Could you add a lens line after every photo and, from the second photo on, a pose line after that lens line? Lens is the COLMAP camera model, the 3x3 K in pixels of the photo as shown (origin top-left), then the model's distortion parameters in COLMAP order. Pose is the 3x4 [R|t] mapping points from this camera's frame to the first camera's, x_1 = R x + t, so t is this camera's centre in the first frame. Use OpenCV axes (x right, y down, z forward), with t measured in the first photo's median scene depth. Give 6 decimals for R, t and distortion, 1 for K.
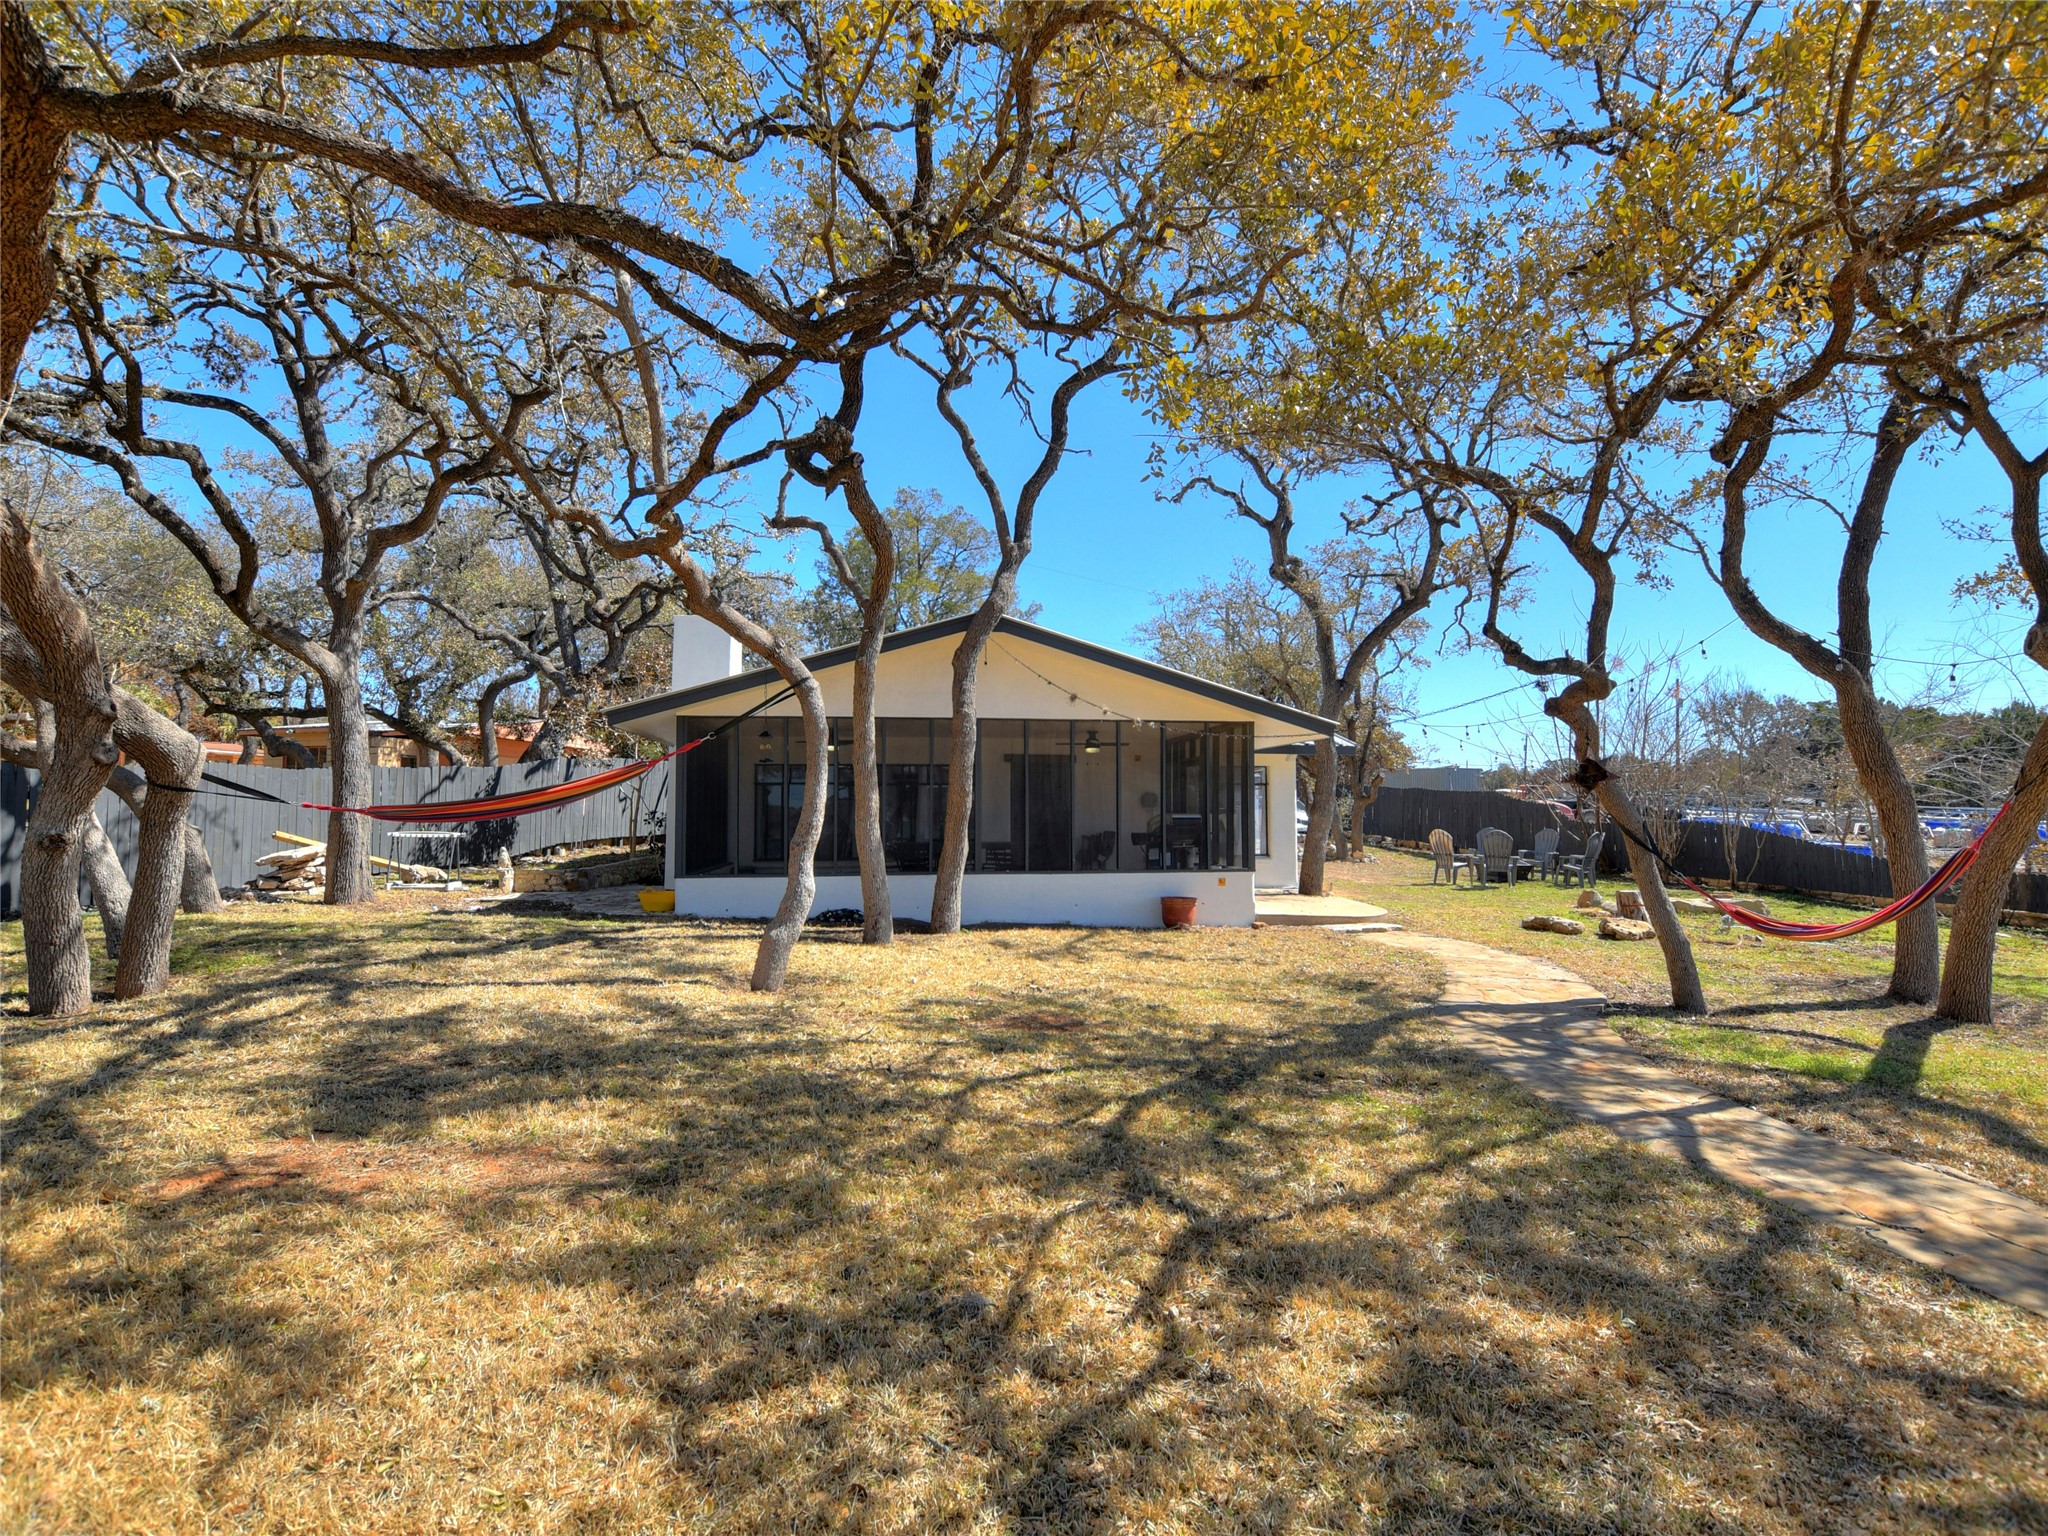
lens RADIAL K [[1011.6, 0, 1024.0], [0, 1011.6, 768.0], [0, 0, 1]] dist [-0.014836, 0.000094]
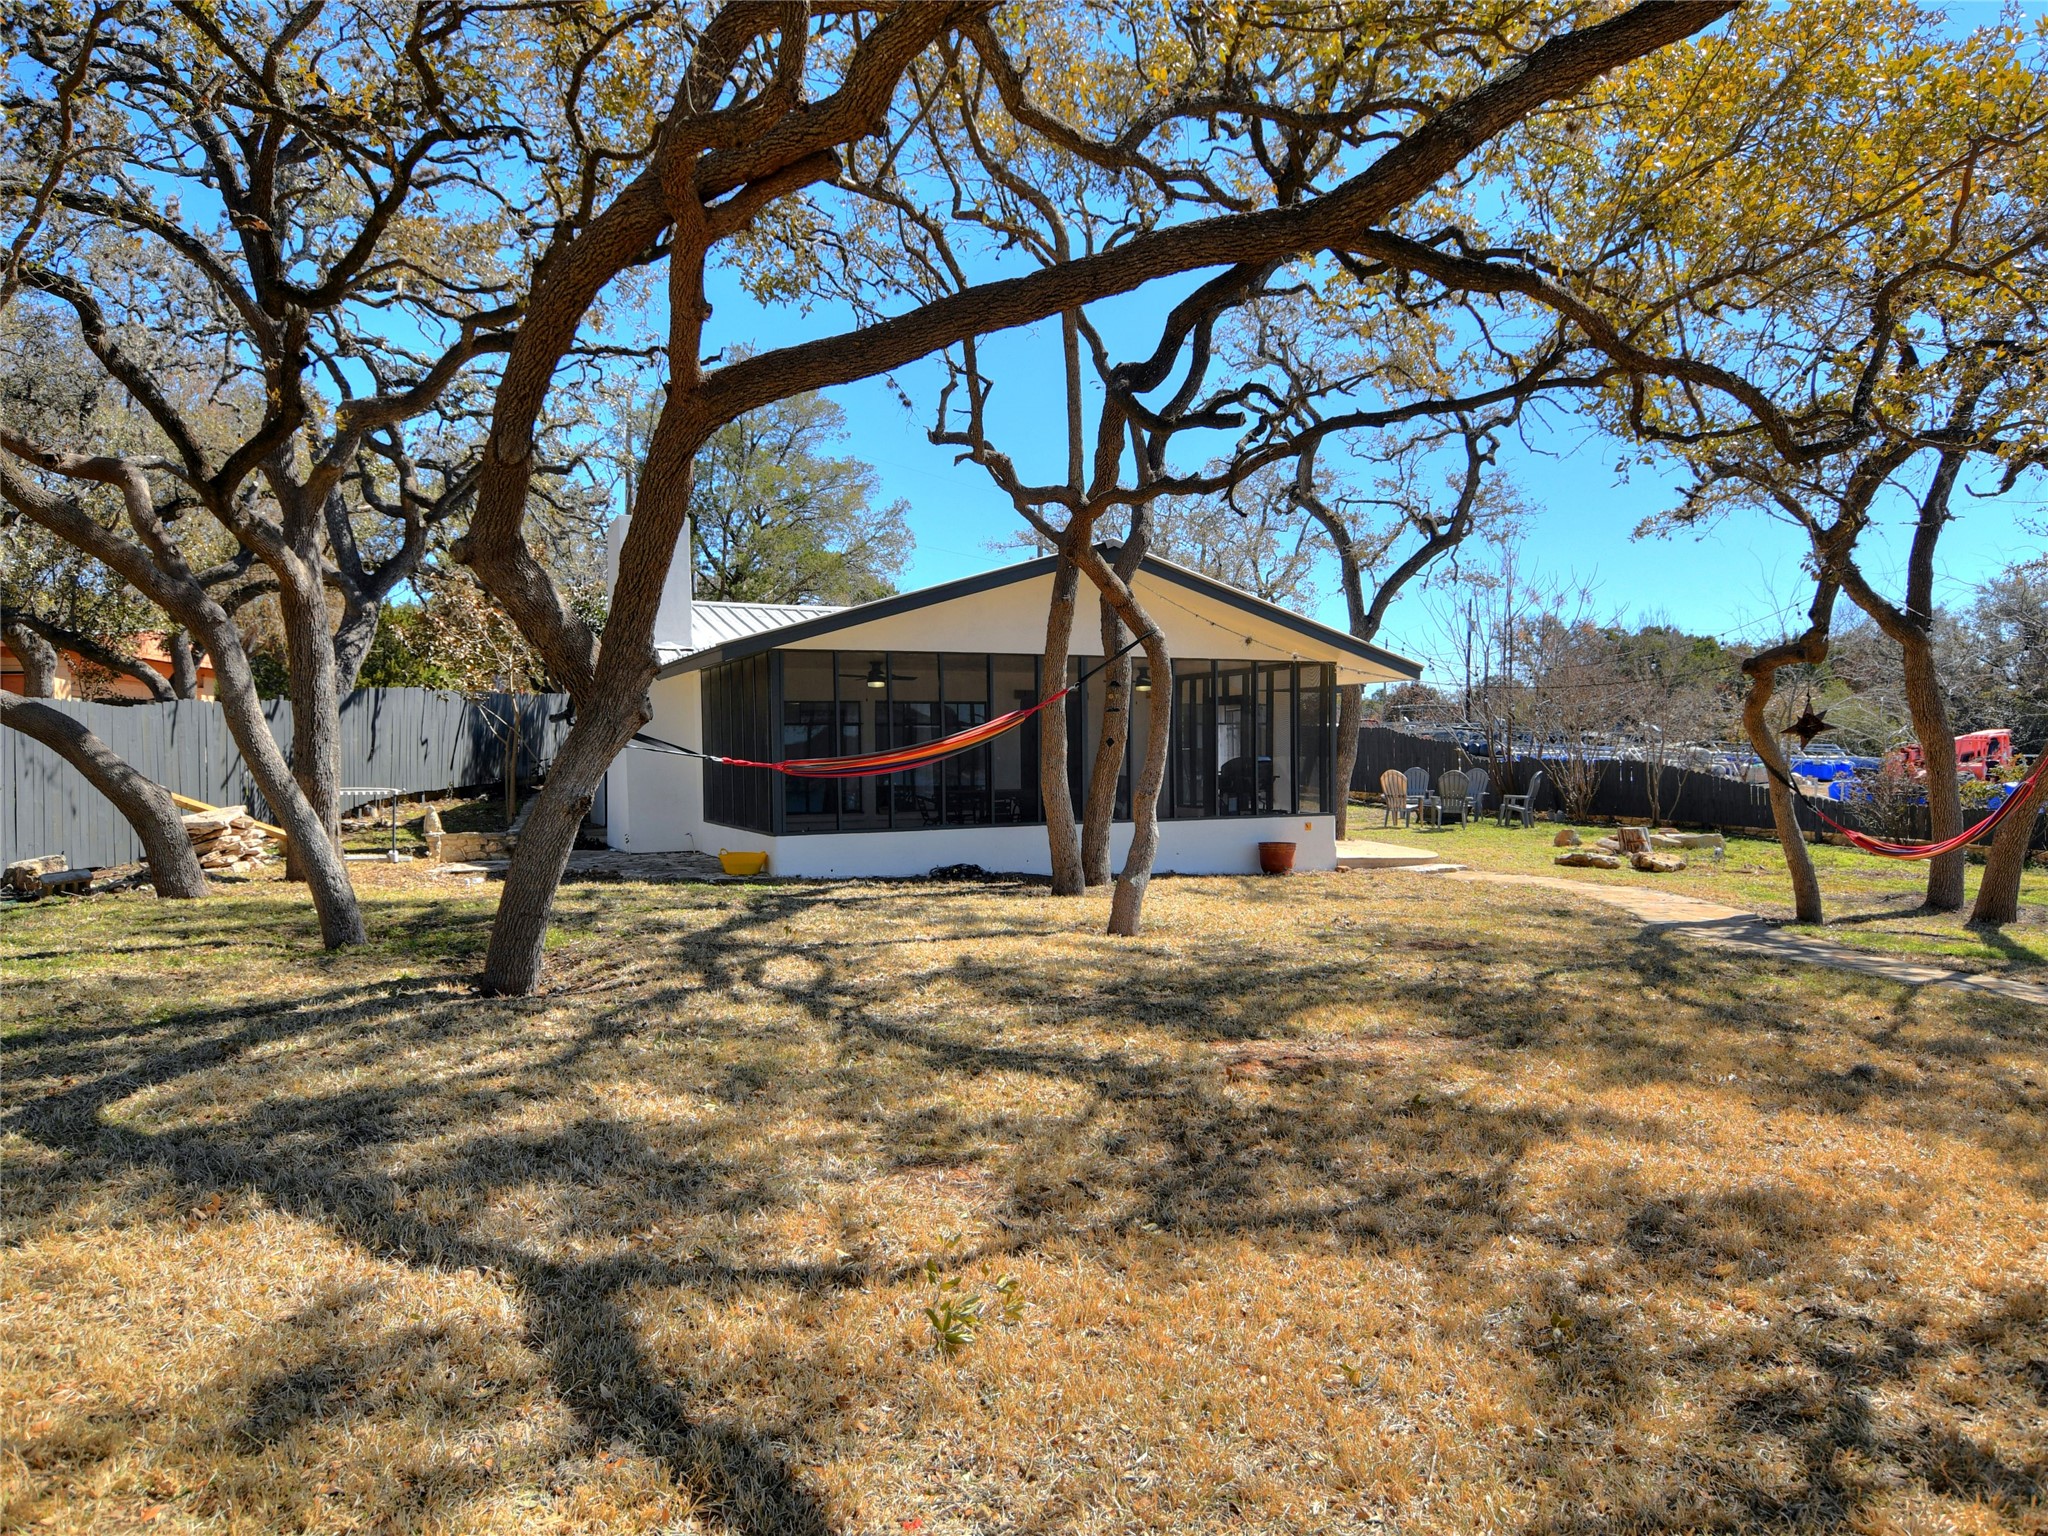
lens RADIAL K [[1309.1, 0, 1024.0], [0, 1309.1, 768.0], [0, 0, 1]] dist [-0.002526, -0.000659]
pose [[0.959539, -0.009528, 0.281415, -0.436801], [-0.007101, 0.998291, 0.058014, -0.015481], [-0.281487, -0.057665, 0.957831, -0.135250]]
